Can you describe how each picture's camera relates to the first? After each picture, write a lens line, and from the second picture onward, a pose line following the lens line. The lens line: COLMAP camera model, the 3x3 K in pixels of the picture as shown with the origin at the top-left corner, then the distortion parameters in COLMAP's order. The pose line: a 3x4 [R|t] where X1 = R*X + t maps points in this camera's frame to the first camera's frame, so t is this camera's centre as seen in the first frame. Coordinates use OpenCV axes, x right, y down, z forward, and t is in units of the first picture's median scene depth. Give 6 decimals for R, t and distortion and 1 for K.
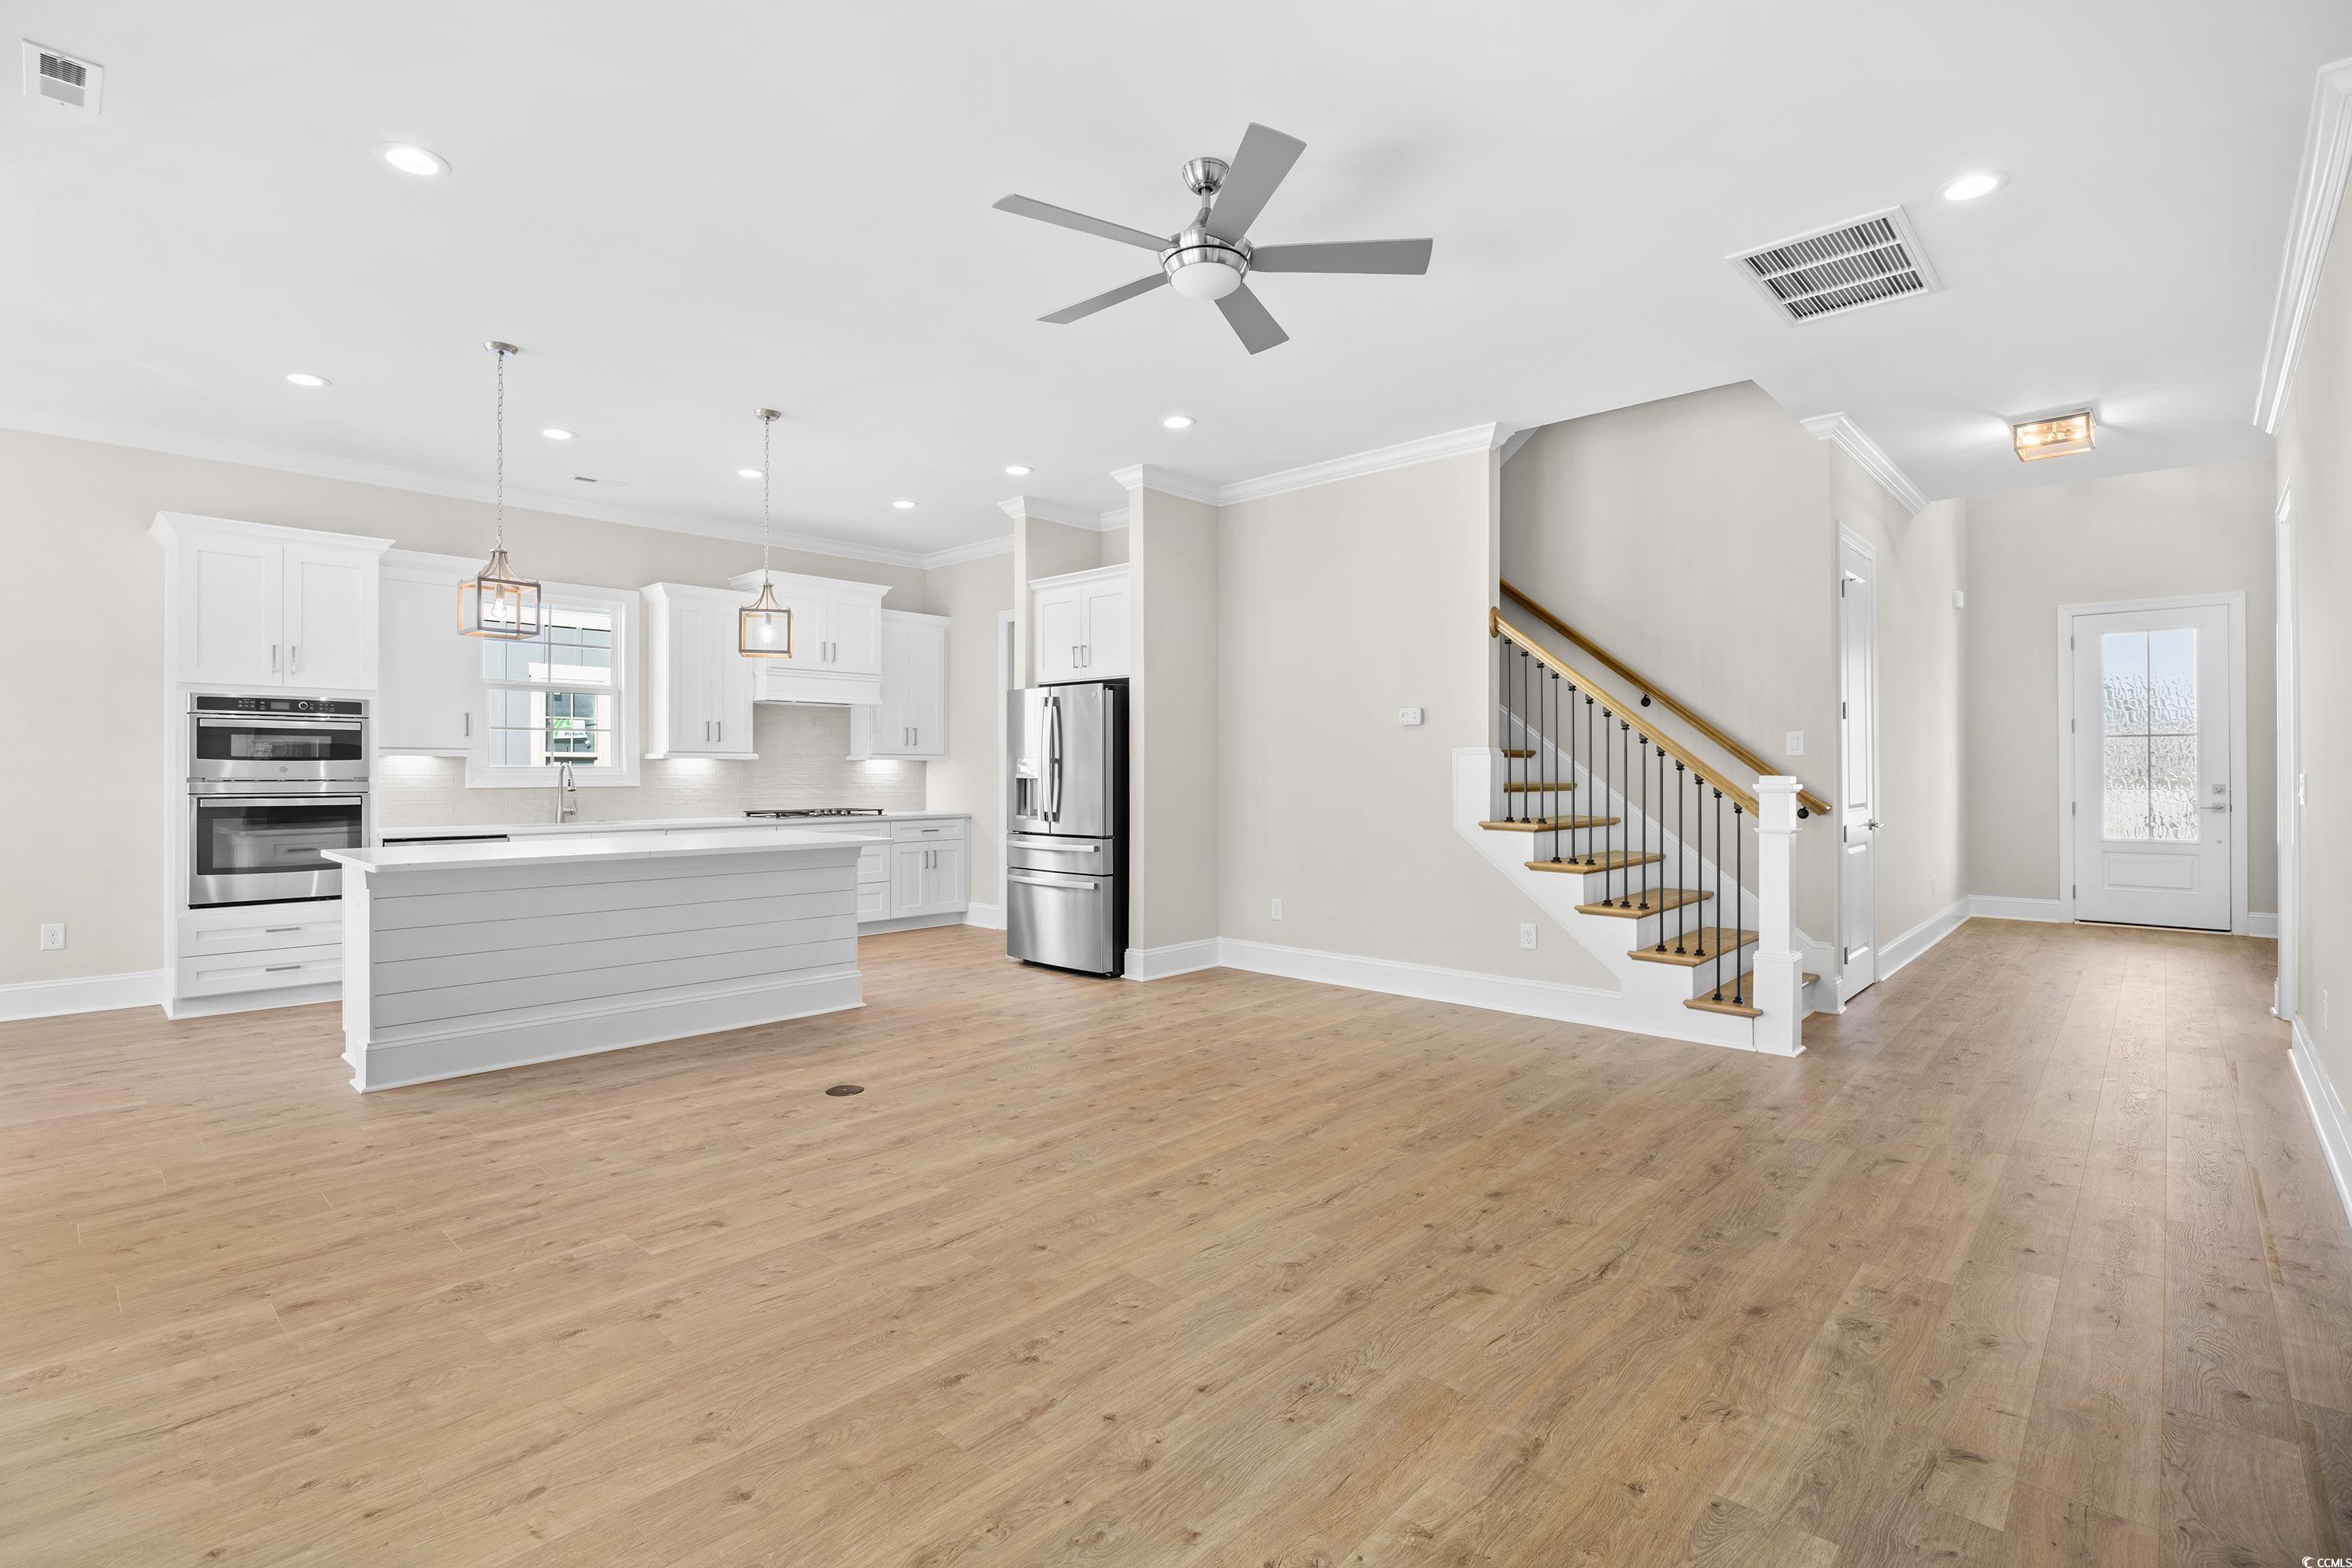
lens RADIAL K [[1088.8, 0, 1175.4], [0, 1088.8, 780.6], [0, 0, 1]] dist [-0.014652, 0.000834]
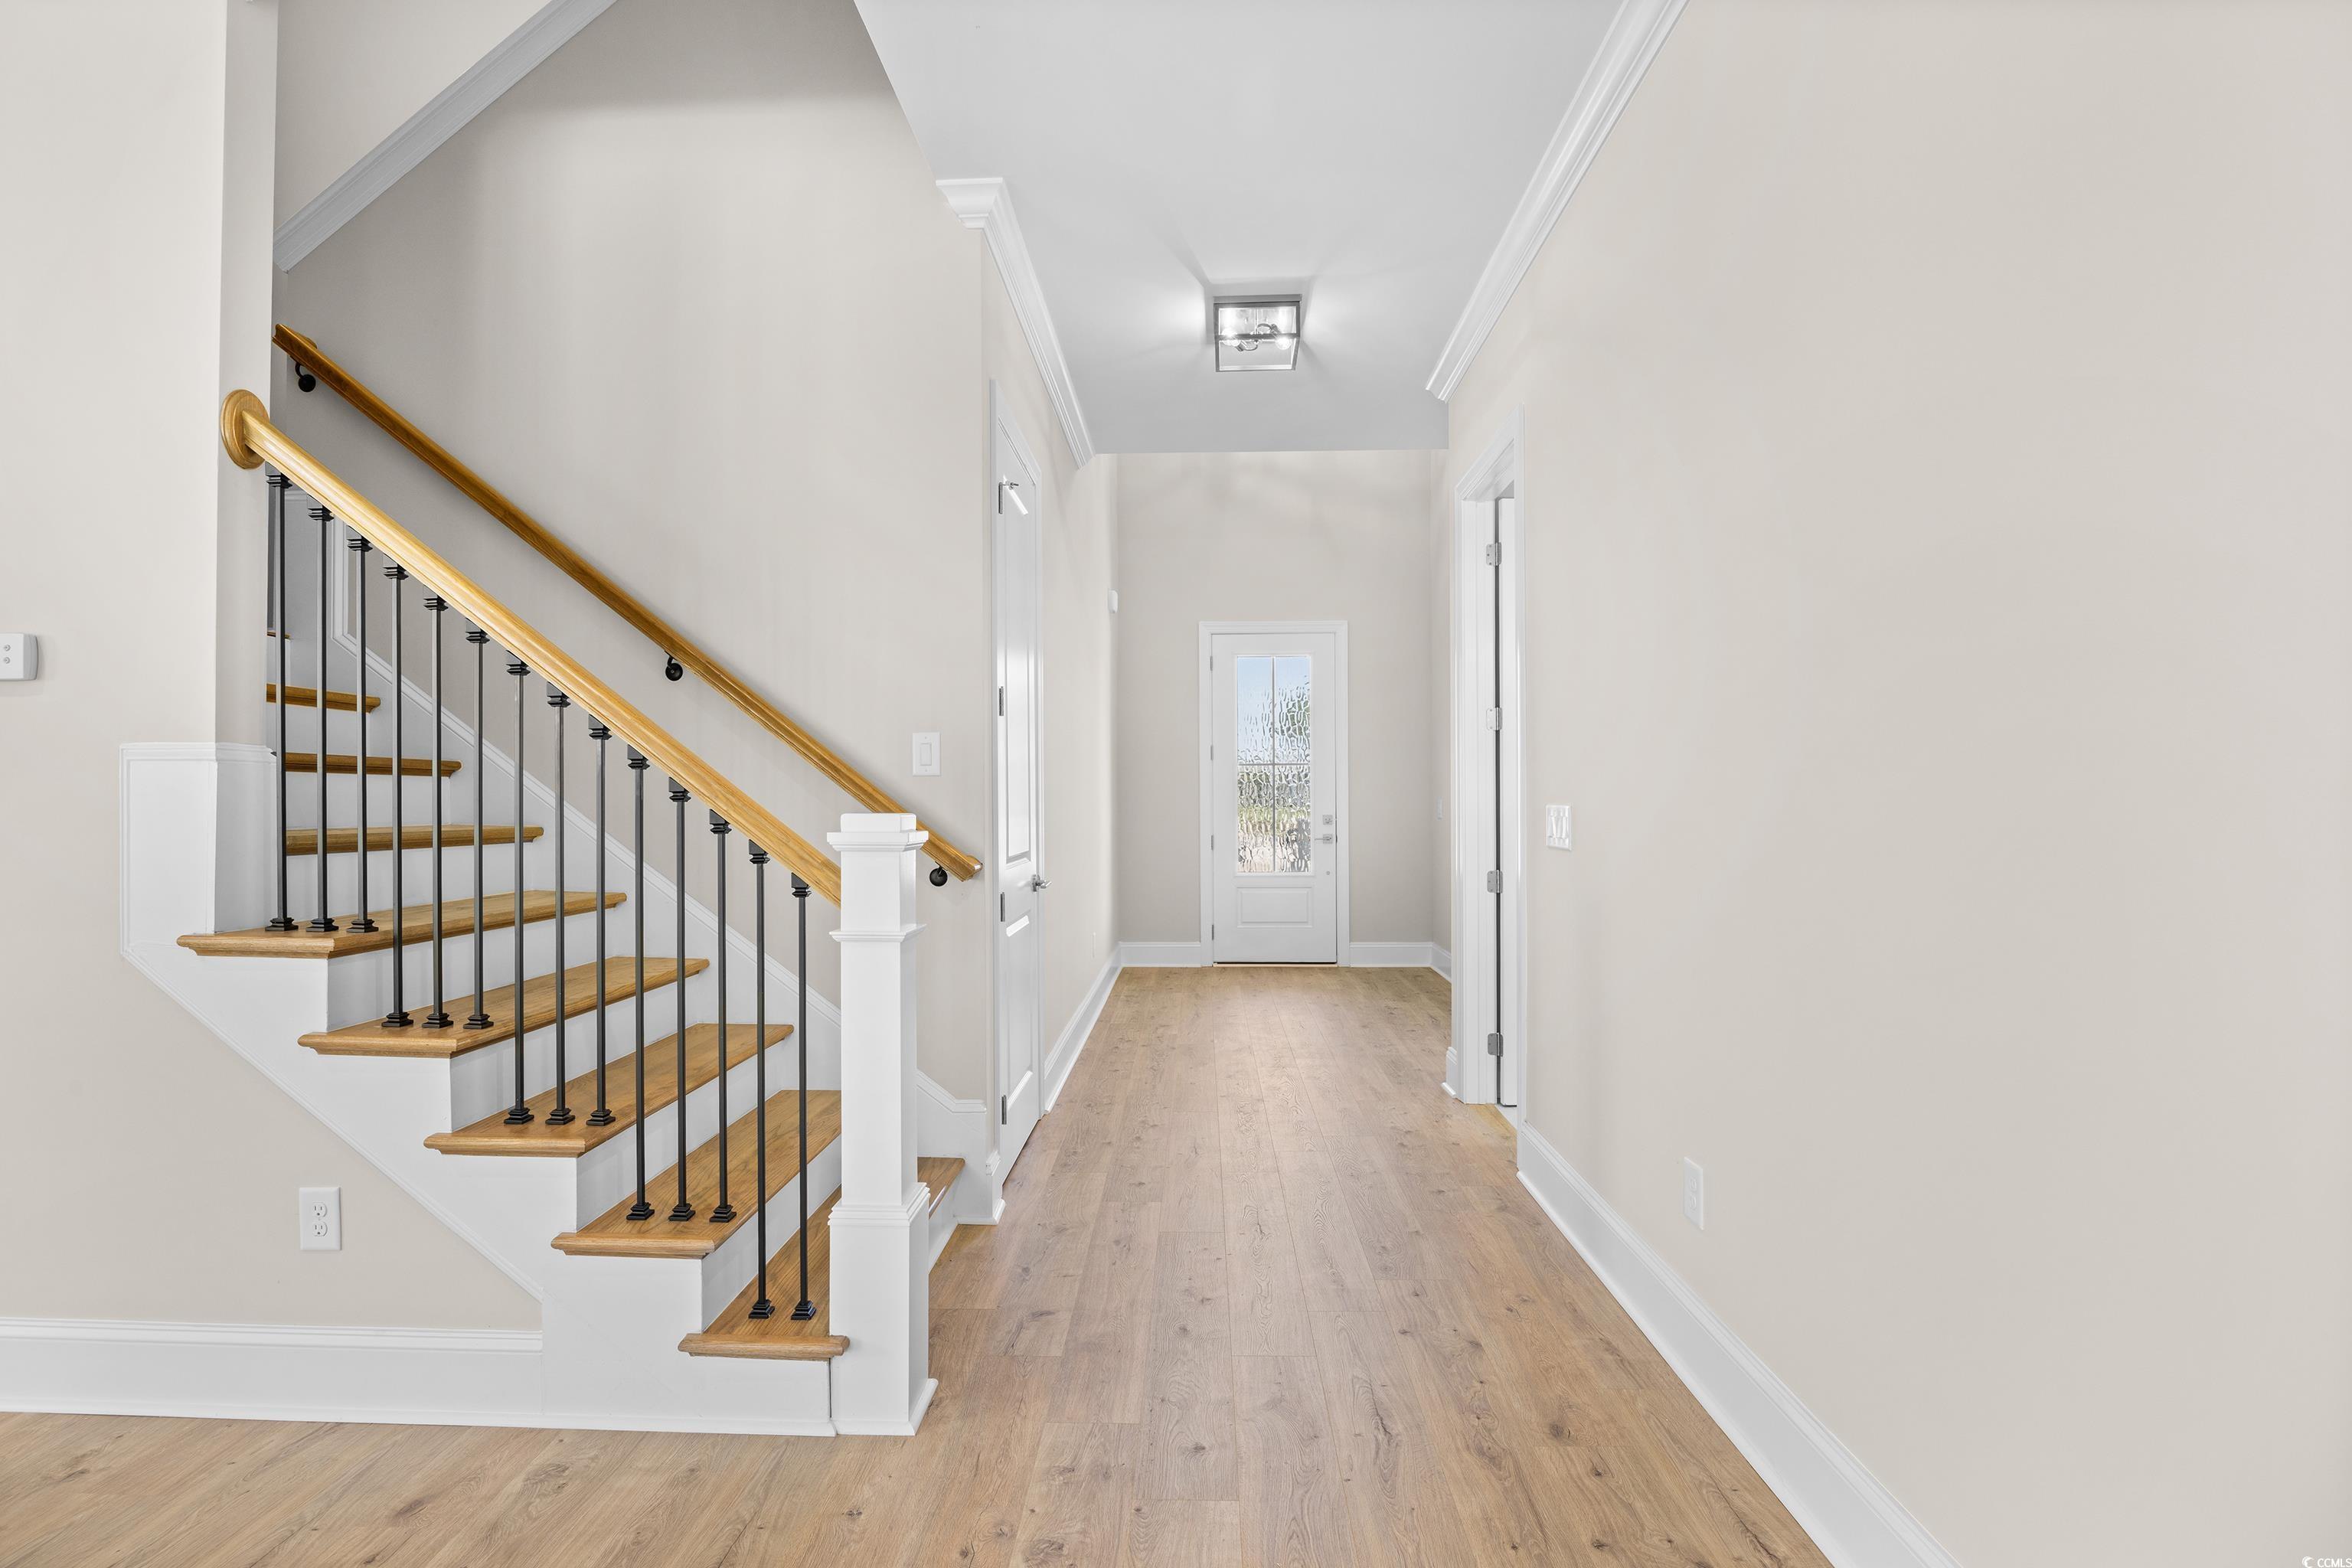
lens RADIAL K [[1078.3, 0, 1177.8], [0, 1078.3, 780.7], [0, 0, 1]] dist [-0.016623, -0.000873]
pose [[0.749428, 0.012428, 0.661970, 0.459315], [0.005647, 0.999667, -0.025161, -0.008587], [-0.662062, 0.022594, 0.749108, 0.757338]]
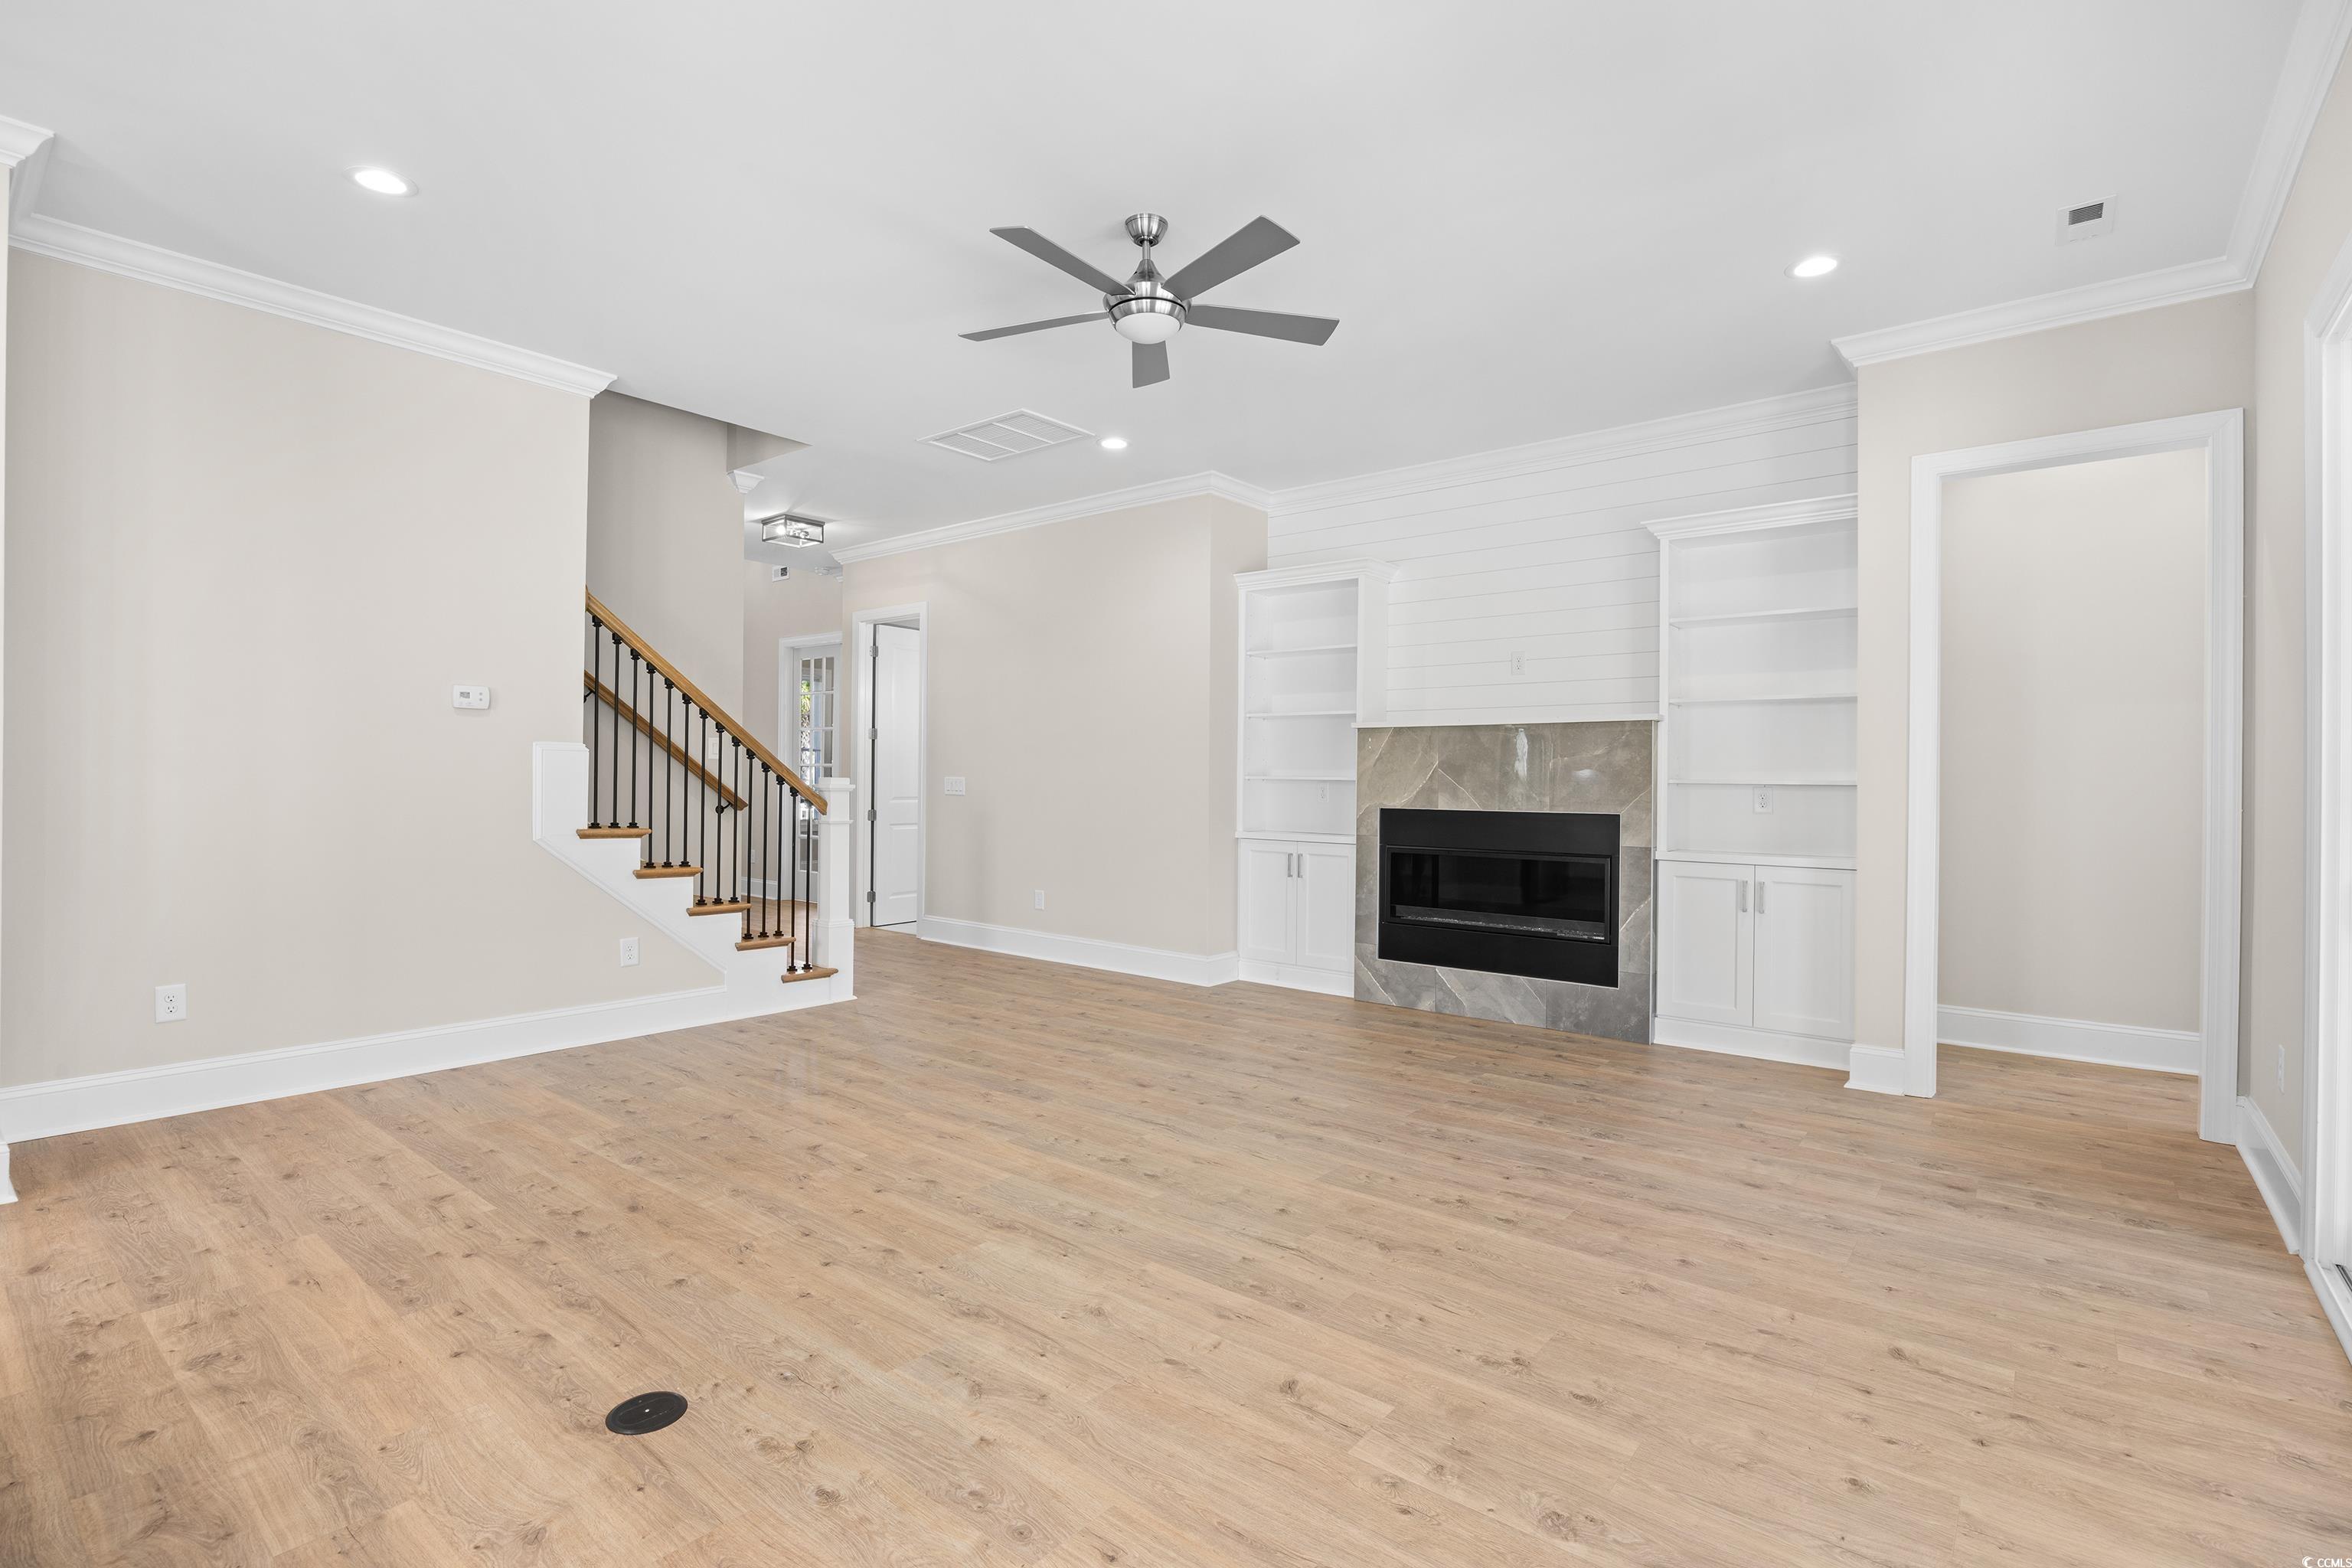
lens RADIAL K [[1088.8, 0, 1175.4], [0, 1088.8, 780.6], [0, 0, 1]] dist [-0.014652, 0.000834]
pose [[-0.067126, -0.003439, 0.997739, -0.943271], [-0.000961, 0.999994, 0.003382, -0.007330], [-0.997744, -0.000732, -0.067129, 0.918276]]
